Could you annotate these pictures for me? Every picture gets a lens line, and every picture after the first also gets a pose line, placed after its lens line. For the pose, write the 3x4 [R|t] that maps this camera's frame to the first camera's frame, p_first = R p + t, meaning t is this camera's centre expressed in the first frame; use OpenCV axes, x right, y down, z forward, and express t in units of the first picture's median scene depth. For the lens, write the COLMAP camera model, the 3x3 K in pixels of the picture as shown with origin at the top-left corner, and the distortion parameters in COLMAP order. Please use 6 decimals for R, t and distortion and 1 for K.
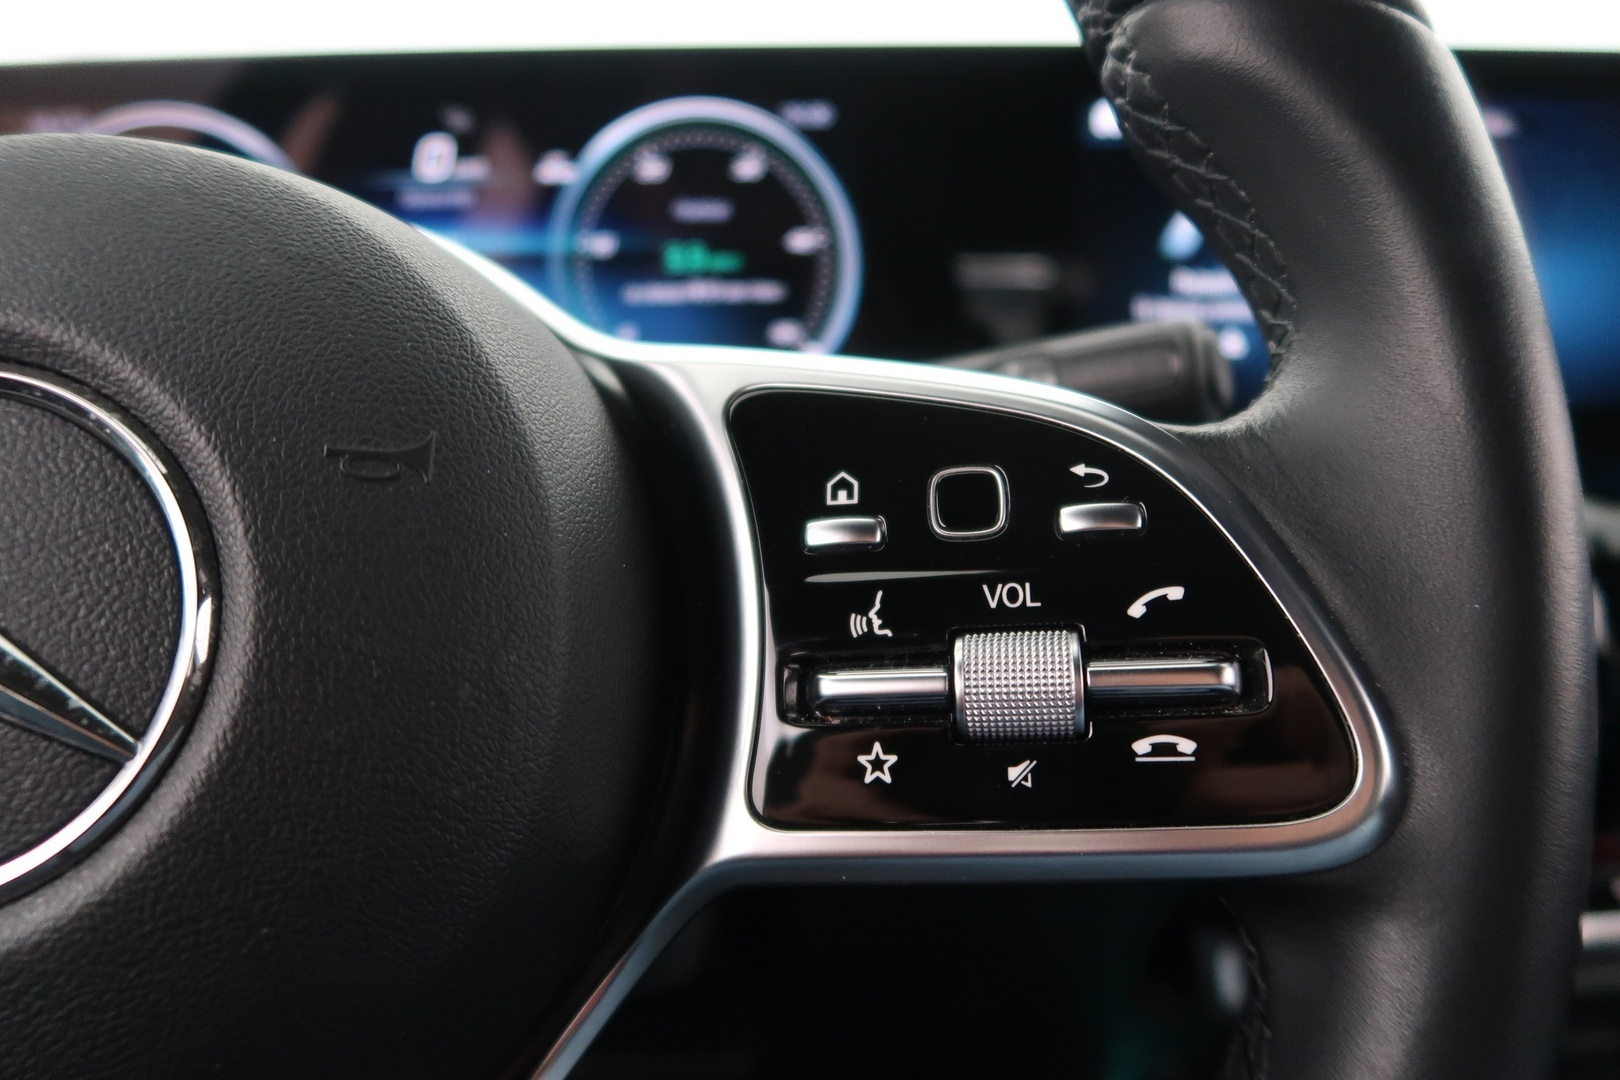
lens RADIAL K [[1117.4, 0, 775.0], [0, 1117.4, 569.3], [0, 0, 1]] dist [-0.004511, 0.022719]
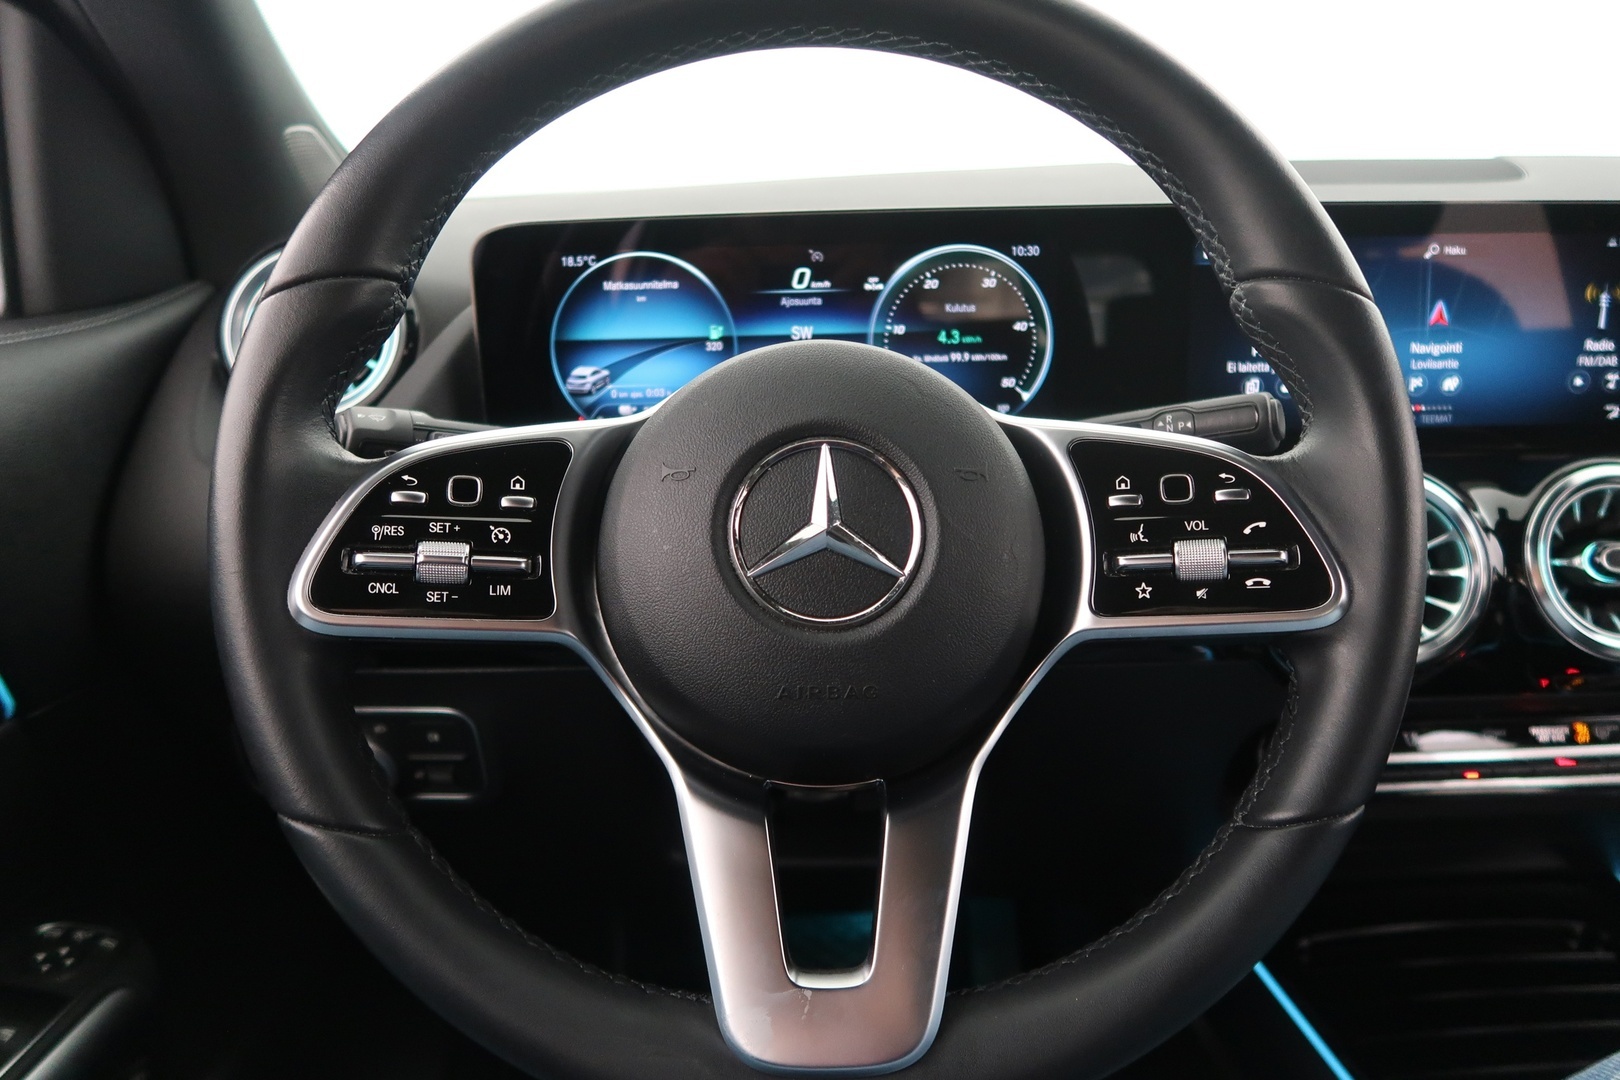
lens RADIAL K [[1117.4, 0, 801.9], [0, 1117.4, 558.4], [0, 0, 1]] dist [-0.004511, 0.022719]
pose [[0.999786, 0.007020, -0.019446, -0.613629], [-0.006908, 0.999959, 0.005830, 0.086670], [0.019486, -0.005694, 0.999794, -1.500171]]
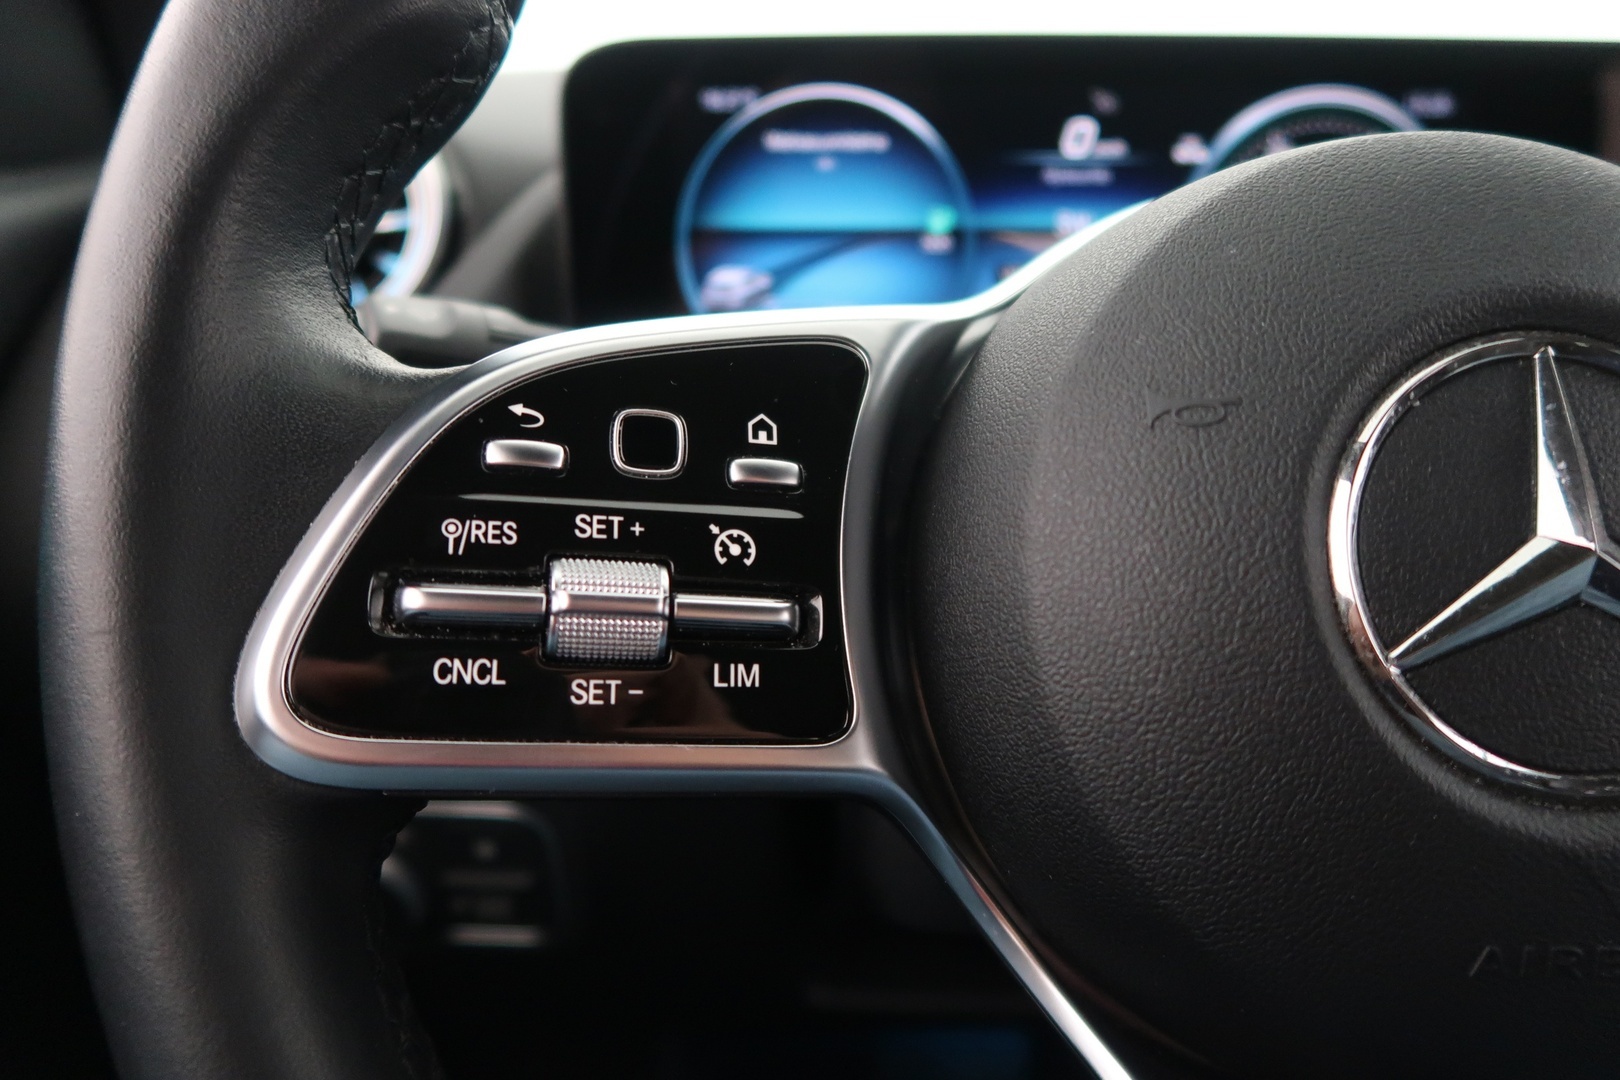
lens RADIAL K [[1117.4, 0, 811.1], [0, 1117.4, 547.3], [0, 0, 1]] dist [-0.004511, 0.022719]
pose [[0.999611, 0.027883, 0.000909, -1.246326], [-0.027888, 0.999597, 0.005292, 0.047535], [-0.000761, -0.005316, 0.999986, -0.137800]]
